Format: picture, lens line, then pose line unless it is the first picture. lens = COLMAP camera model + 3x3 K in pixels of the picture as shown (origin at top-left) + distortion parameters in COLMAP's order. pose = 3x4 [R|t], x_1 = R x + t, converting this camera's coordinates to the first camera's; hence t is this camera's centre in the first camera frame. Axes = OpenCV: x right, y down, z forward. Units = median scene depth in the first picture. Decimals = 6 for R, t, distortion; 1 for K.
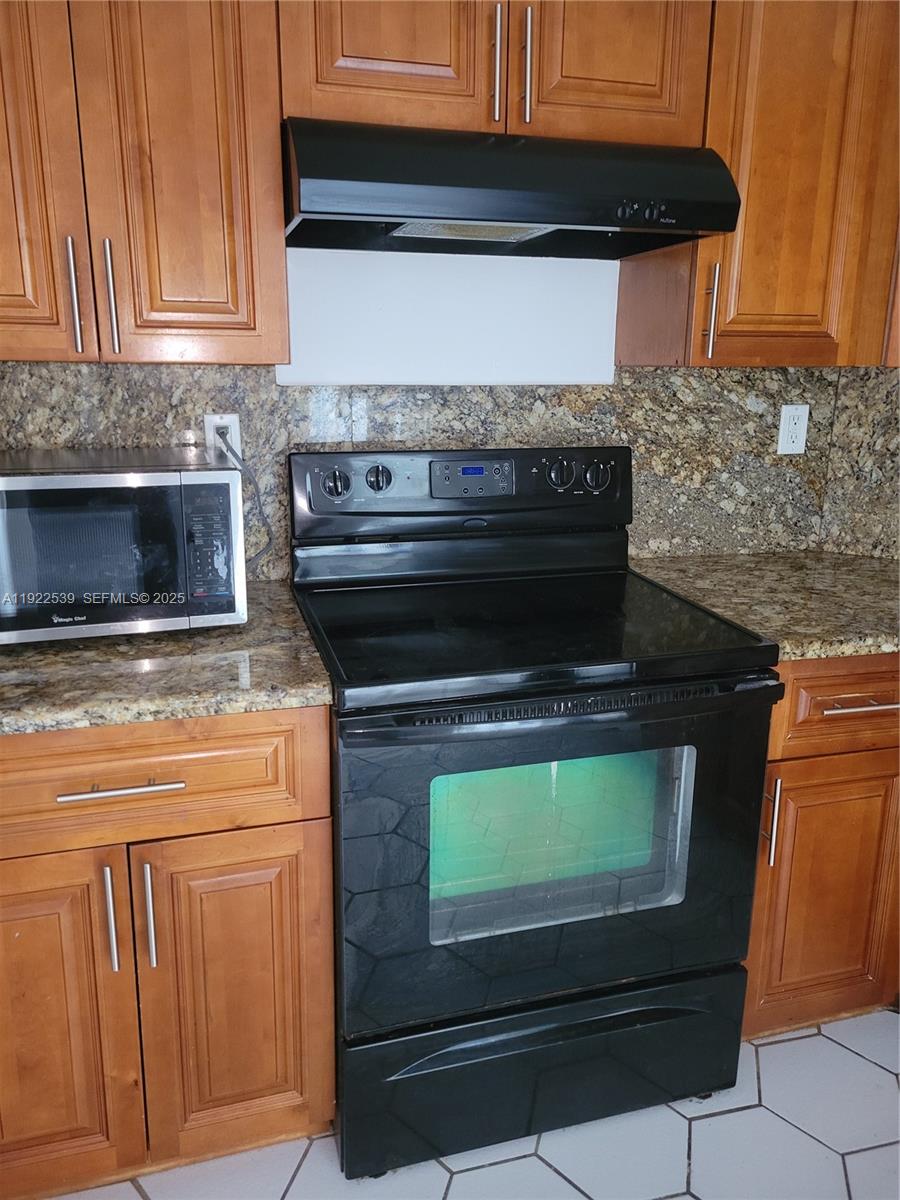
lens RADIAL K [[902.4, 0, 455.8], [0, 902.4, 580.3], [0, 0, 1]] dist [0.033356, 0.000283]
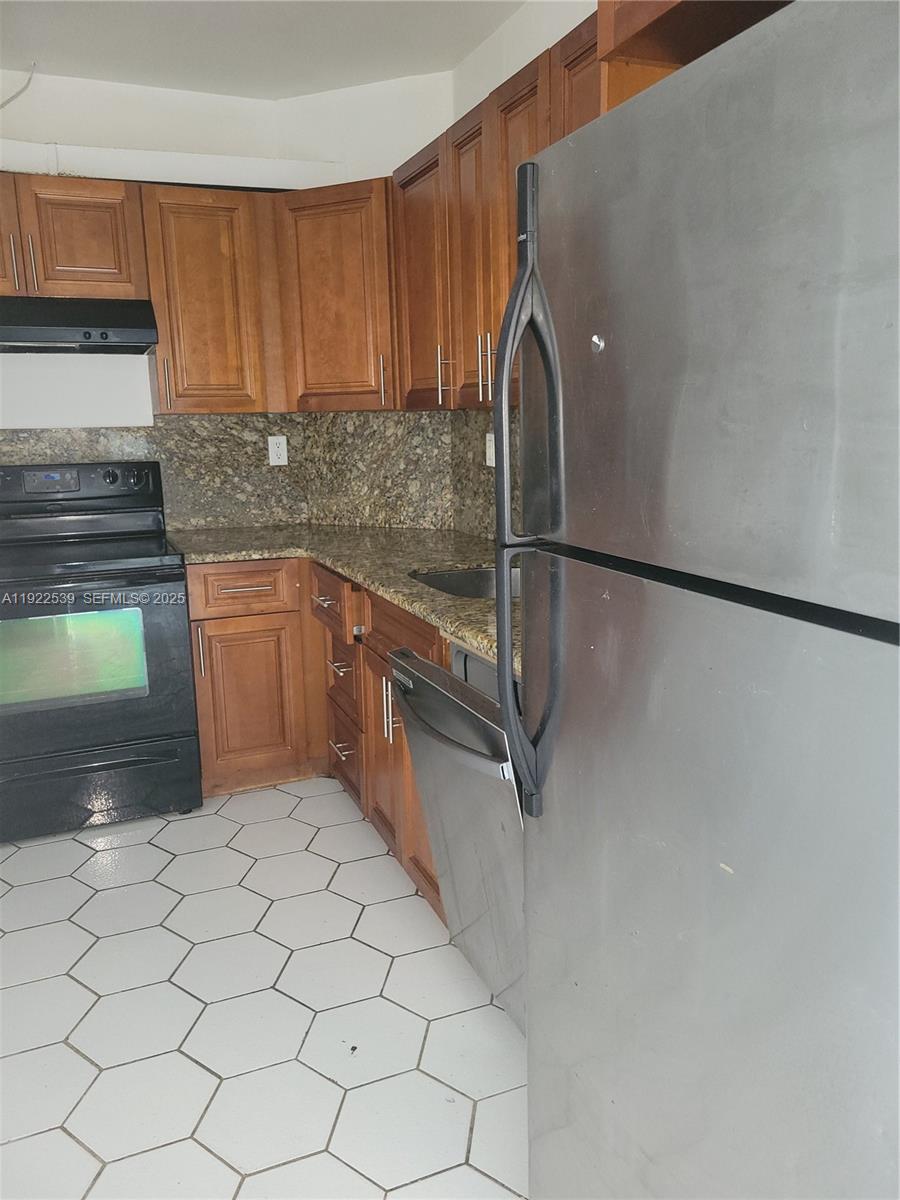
lens RADIAL K [[910.1, 0, 450.0], [0, 910.1, 600.0], [0, 0, 1]] dist [0.048985, -0.032453]
pose [[0.993943, -0.051102, 0.097297, 0.546556], [0.055434, 0.997564, -0.042352, 0.213865], [-0.094896, 0.047489, 0.994354, -0.750768]]
